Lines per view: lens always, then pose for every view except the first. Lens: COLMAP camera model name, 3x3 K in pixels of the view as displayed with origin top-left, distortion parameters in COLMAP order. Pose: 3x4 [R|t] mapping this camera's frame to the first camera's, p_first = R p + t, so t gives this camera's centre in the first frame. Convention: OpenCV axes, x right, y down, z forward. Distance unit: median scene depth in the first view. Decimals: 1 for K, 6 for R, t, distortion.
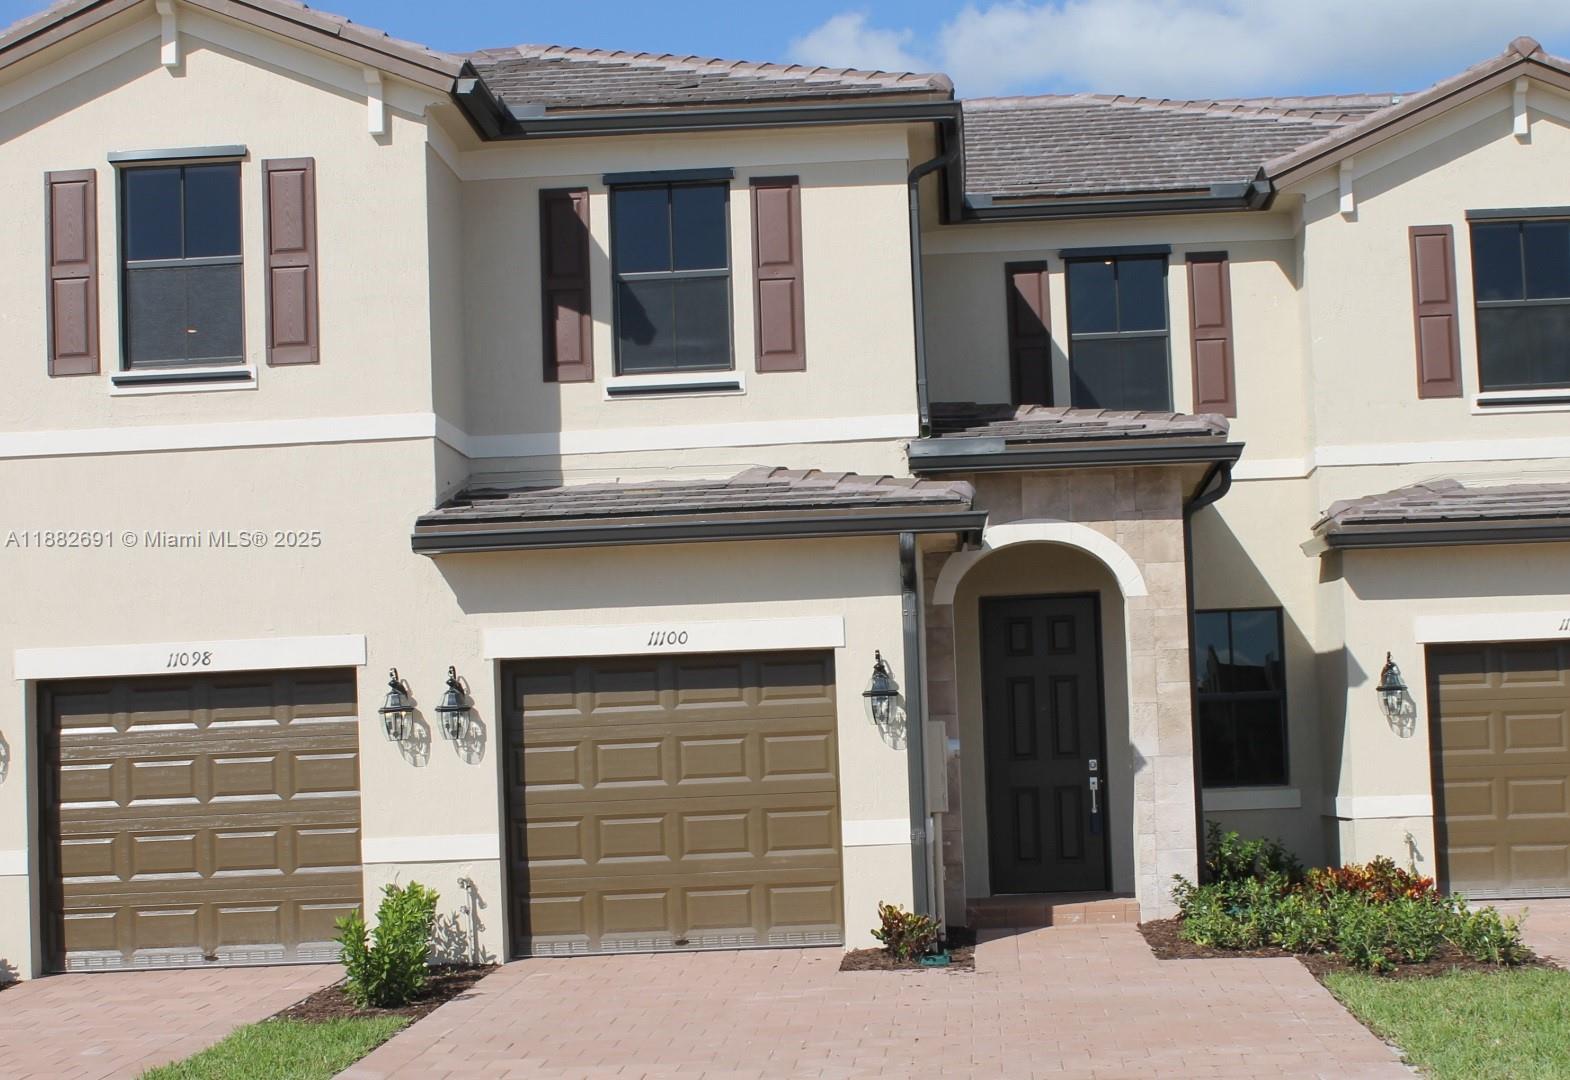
lens RADIAL K [[2436.7, 0, 785.1], [0, 2436.7, 599.6], [0, 0, 1]] dist [-0.102273, 0.129045]
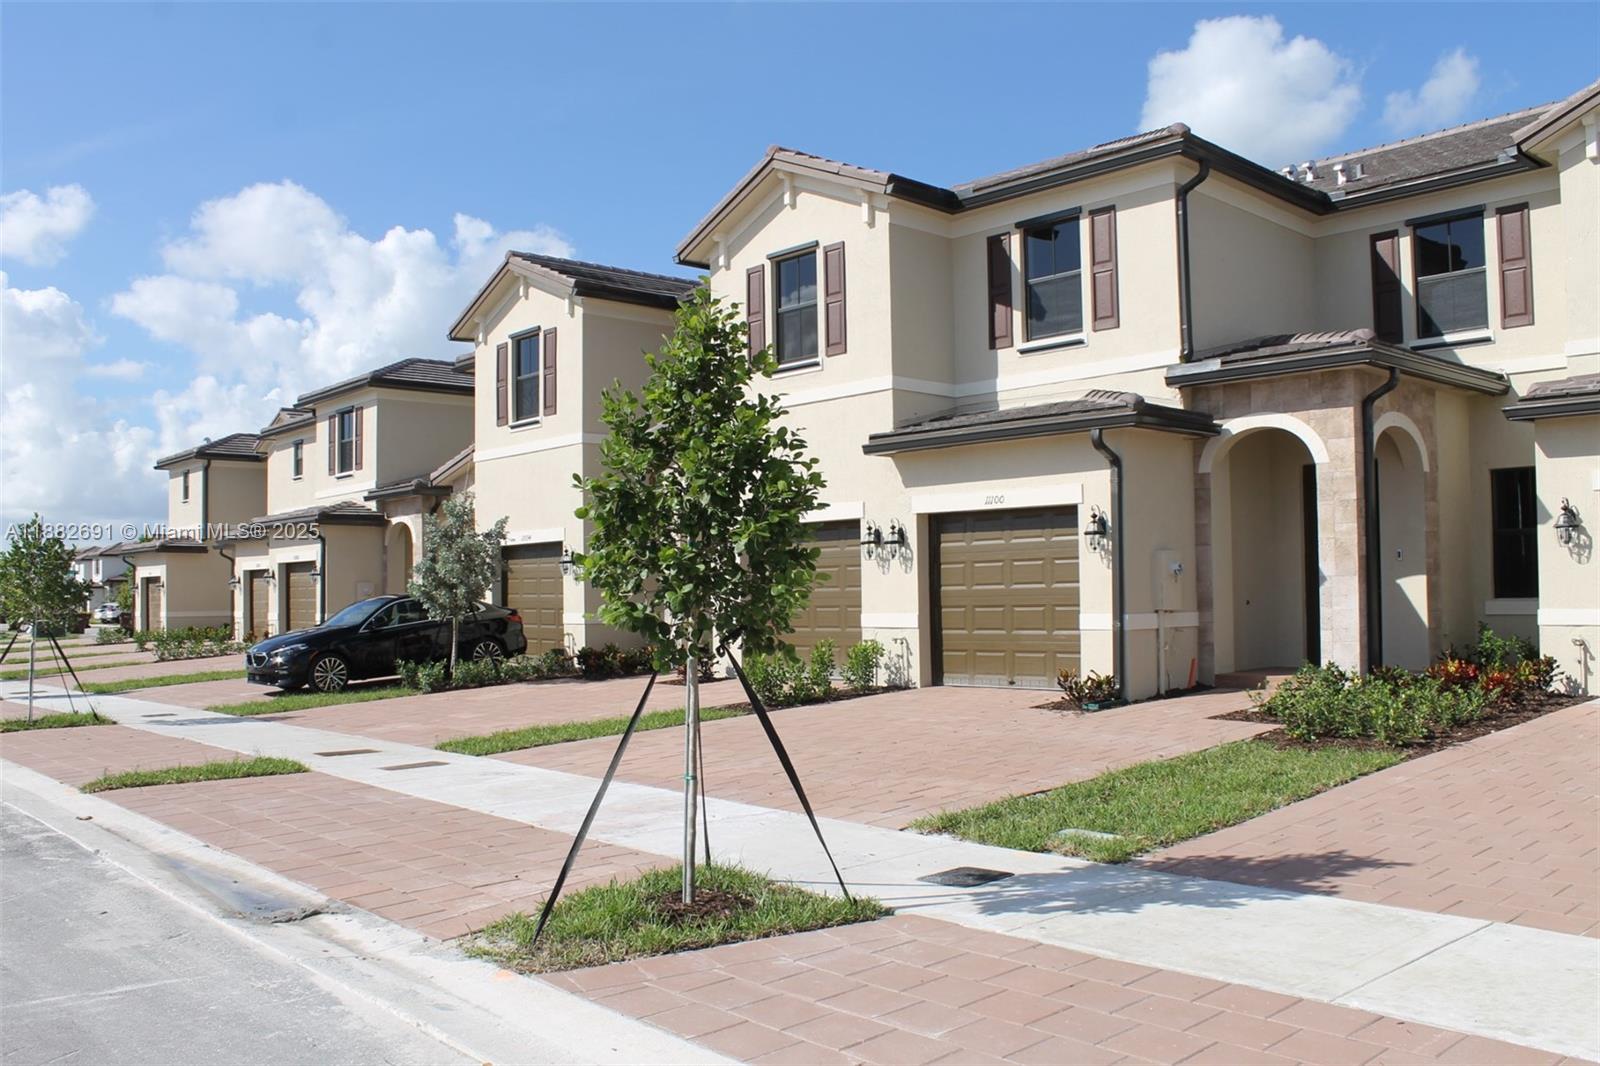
lens RADIAL K [[1326.3, 0, 800.0], [0, 1326.3, 533.0], [0, 0, 1]] dist [-0.201481, 0.185050]
pose [[0.714339, -0.002994, -0.699793, 0.451810], [0.034389, 0.998933, 0.030829, 0.005774], [0.698954, -0.046088, 0.713680, 0.246311]]
